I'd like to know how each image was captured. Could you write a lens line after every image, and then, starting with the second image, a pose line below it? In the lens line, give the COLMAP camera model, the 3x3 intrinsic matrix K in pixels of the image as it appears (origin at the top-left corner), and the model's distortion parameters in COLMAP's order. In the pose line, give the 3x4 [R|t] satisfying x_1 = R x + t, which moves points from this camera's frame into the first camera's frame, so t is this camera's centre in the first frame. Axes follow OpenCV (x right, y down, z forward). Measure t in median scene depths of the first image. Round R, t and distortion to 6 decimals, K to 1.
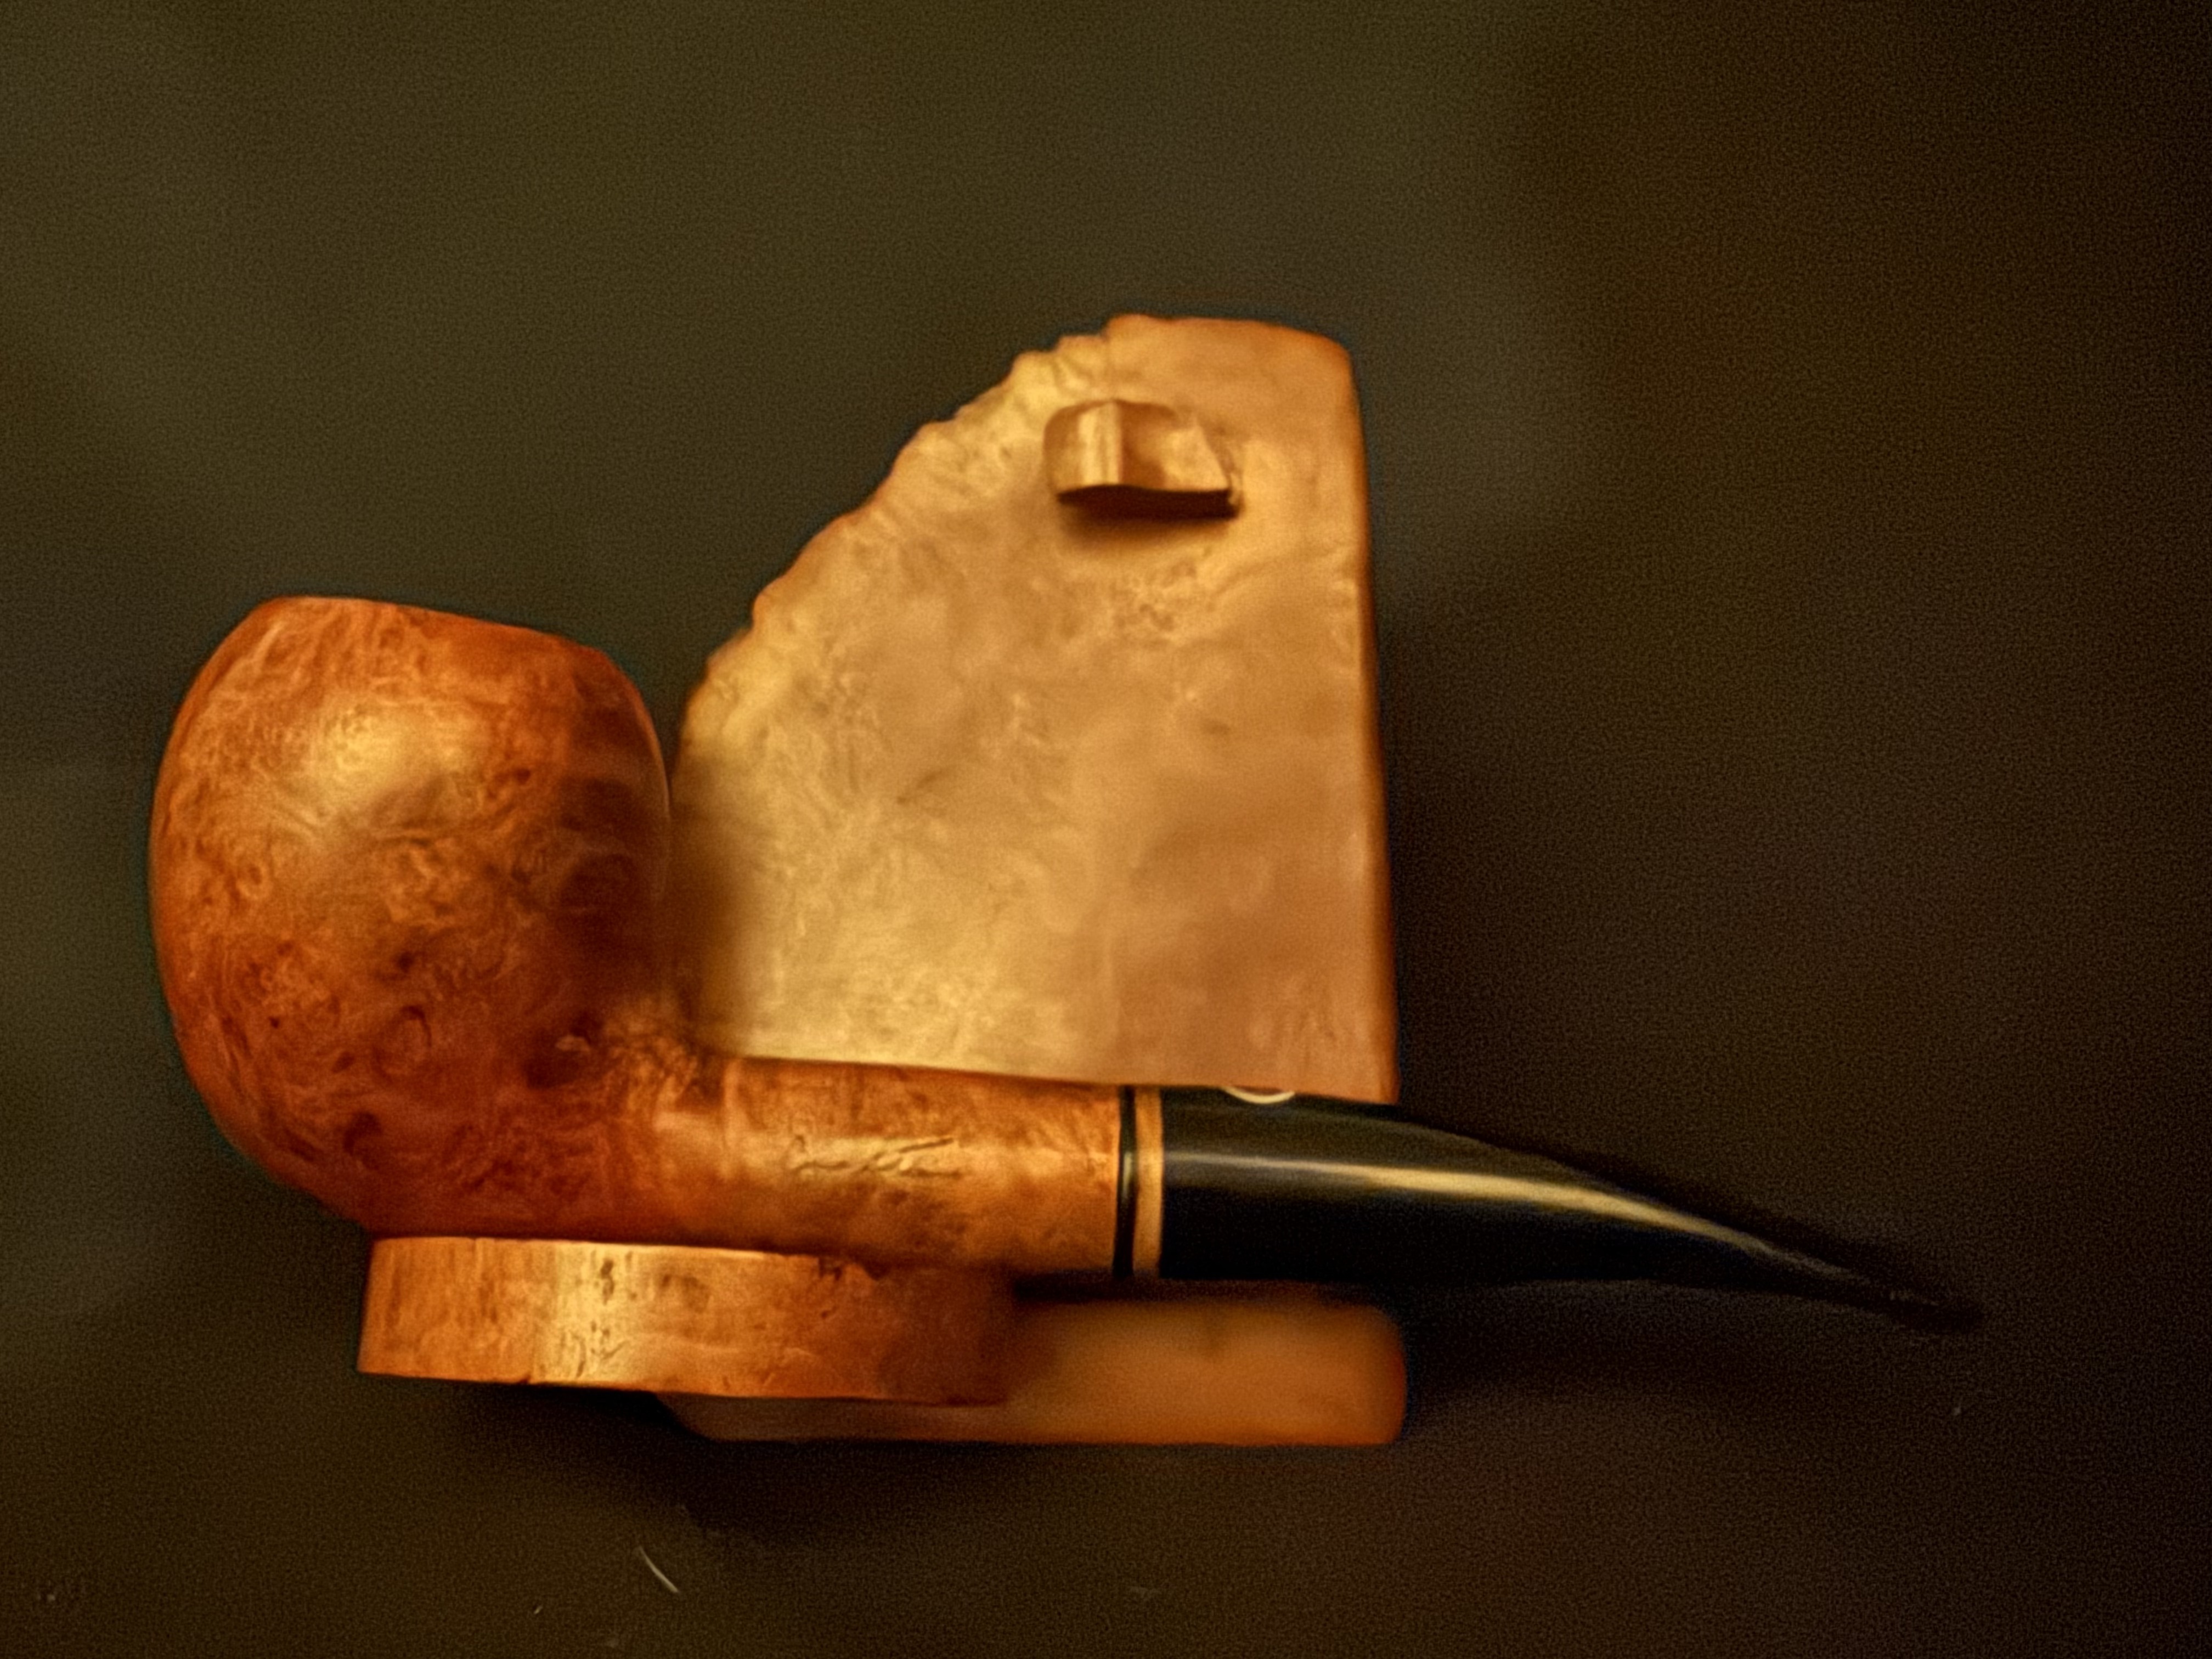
lens RADIAL K [[1956.8, 0, 976.4], [0, 1956.8, 796.2], [0, 0, 1]] dist [0.074224, -0.183708]
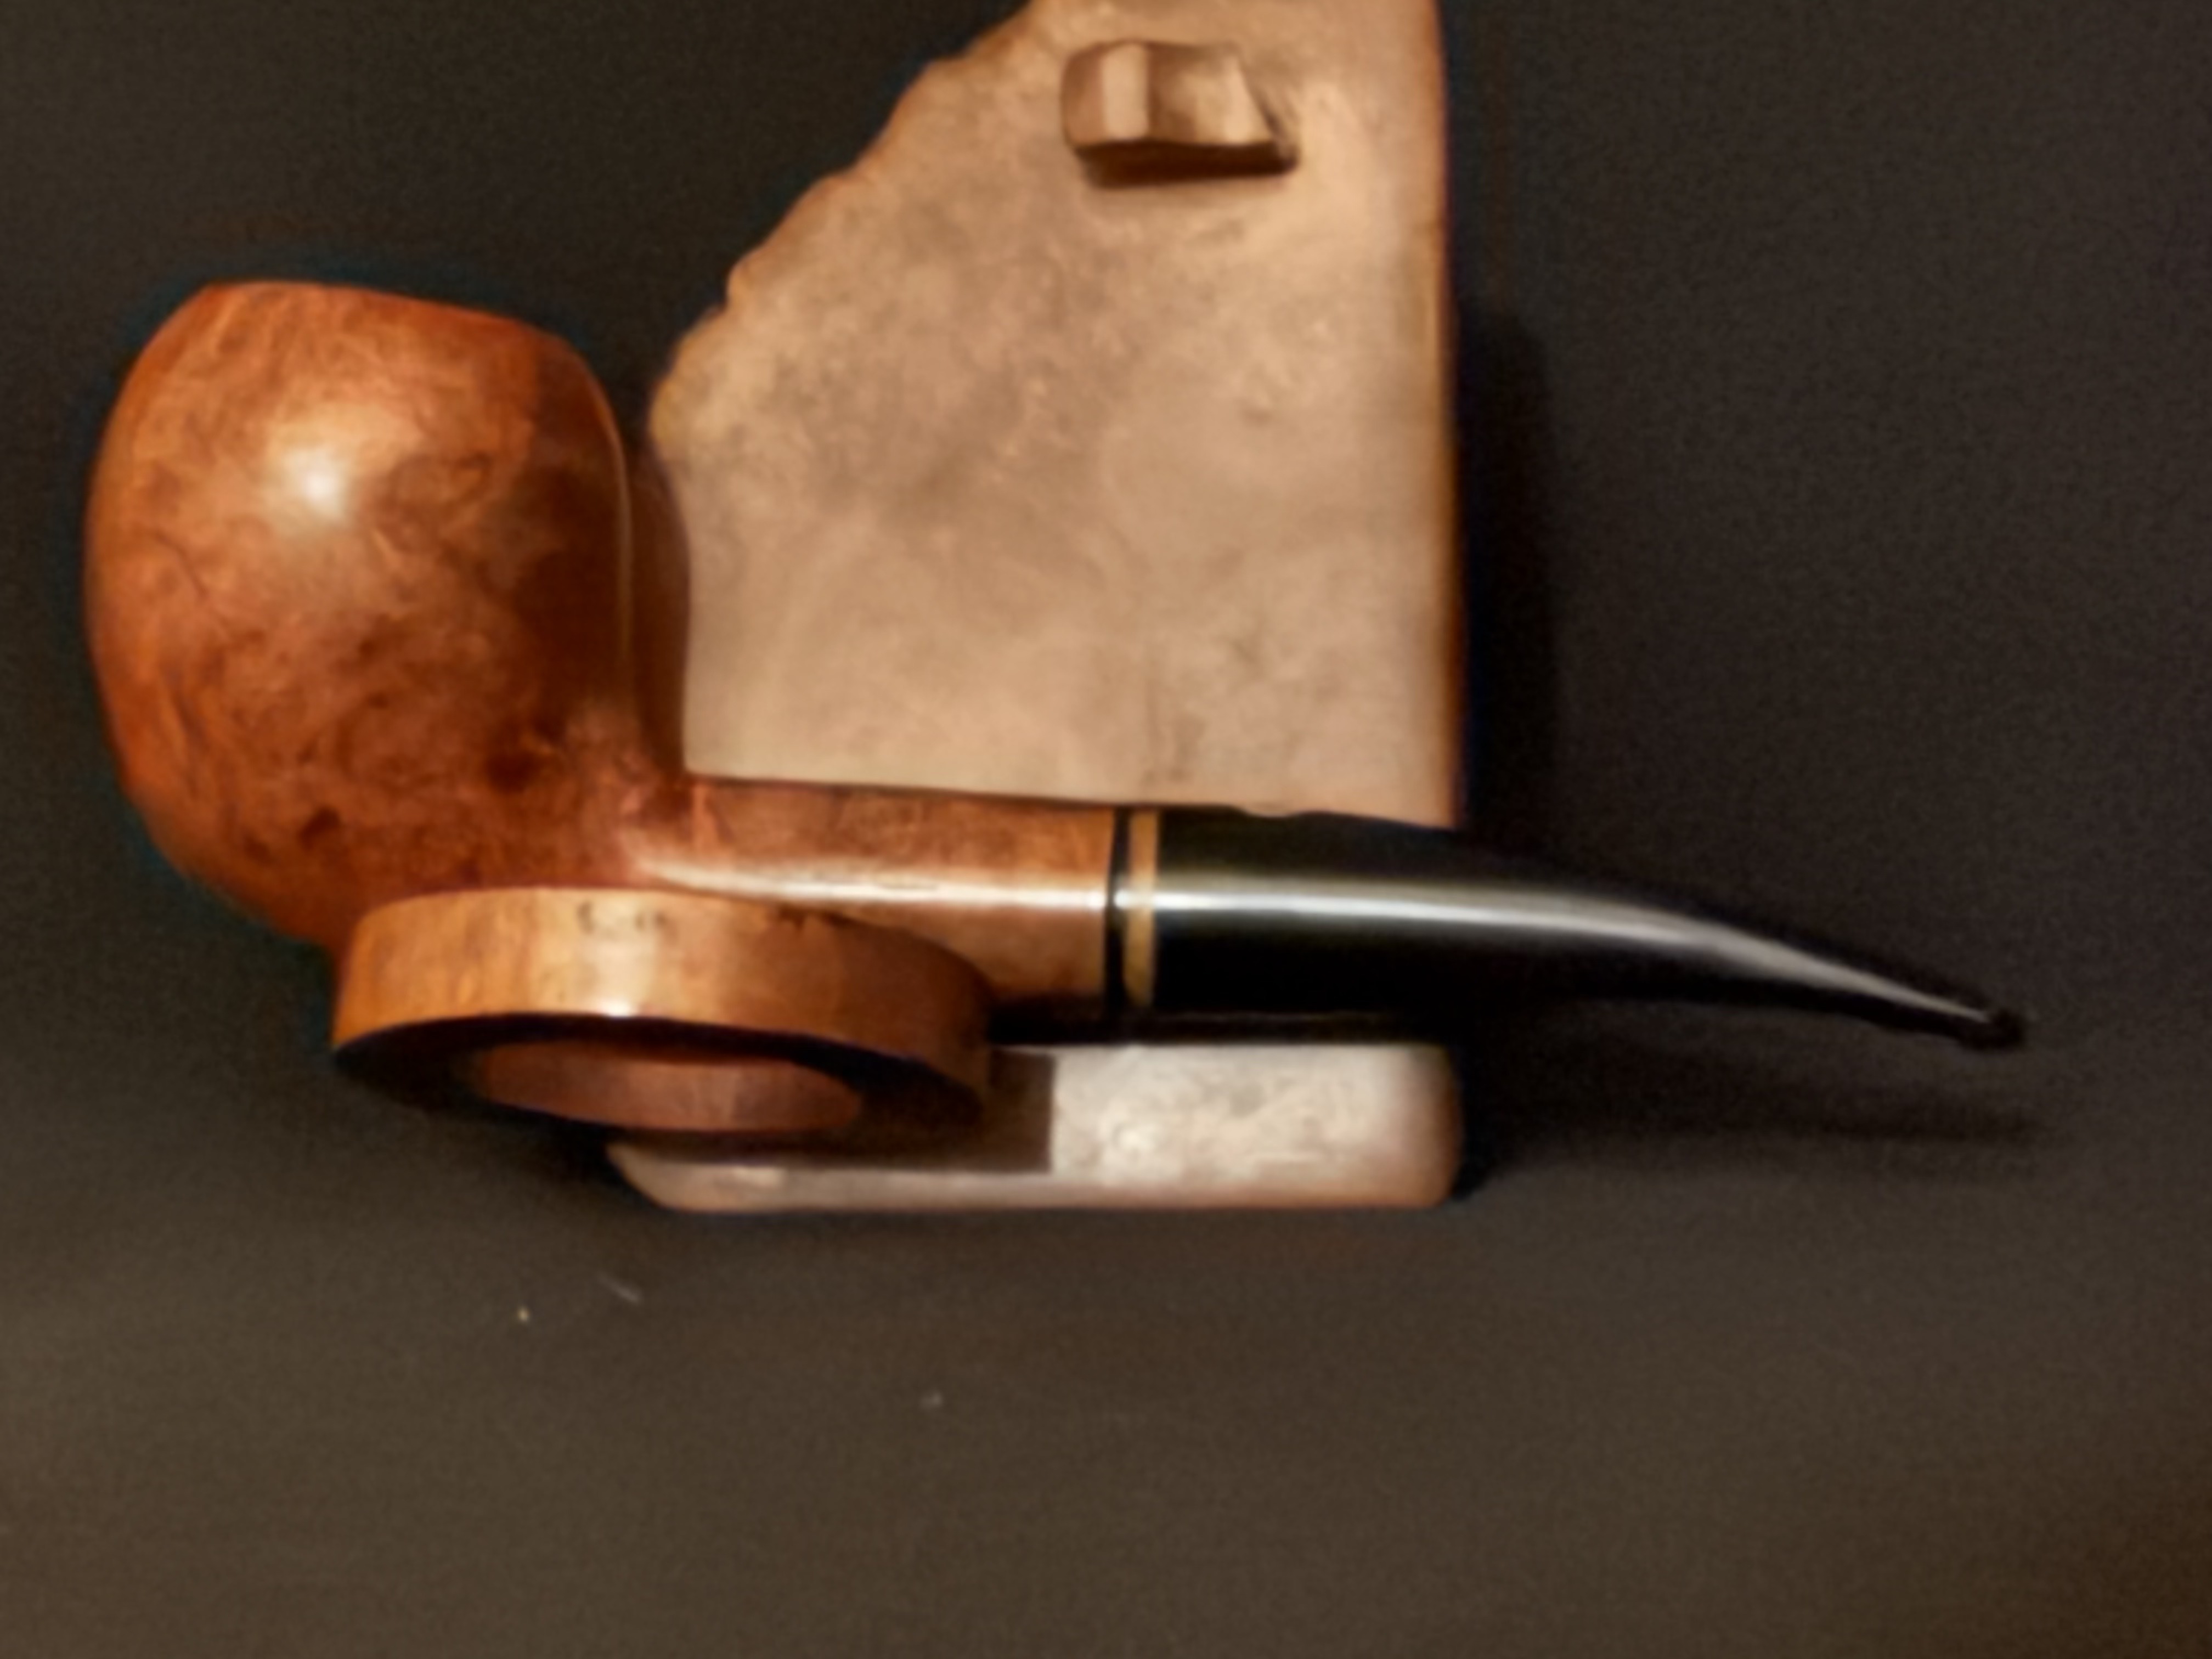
lens RADIAL K [[4938.1, 0, 1114.6], [0, 4938.1, 810.1], [0, 0, 1]] dist [0.038455, 0.000000]
pose [[0.998784, -0.002819, -0.049224, 0.189385], [0.003822, 0.999787, 0.020288, 0.106795], [0.049156, -0.020452, 0.998582, -1.351408]]
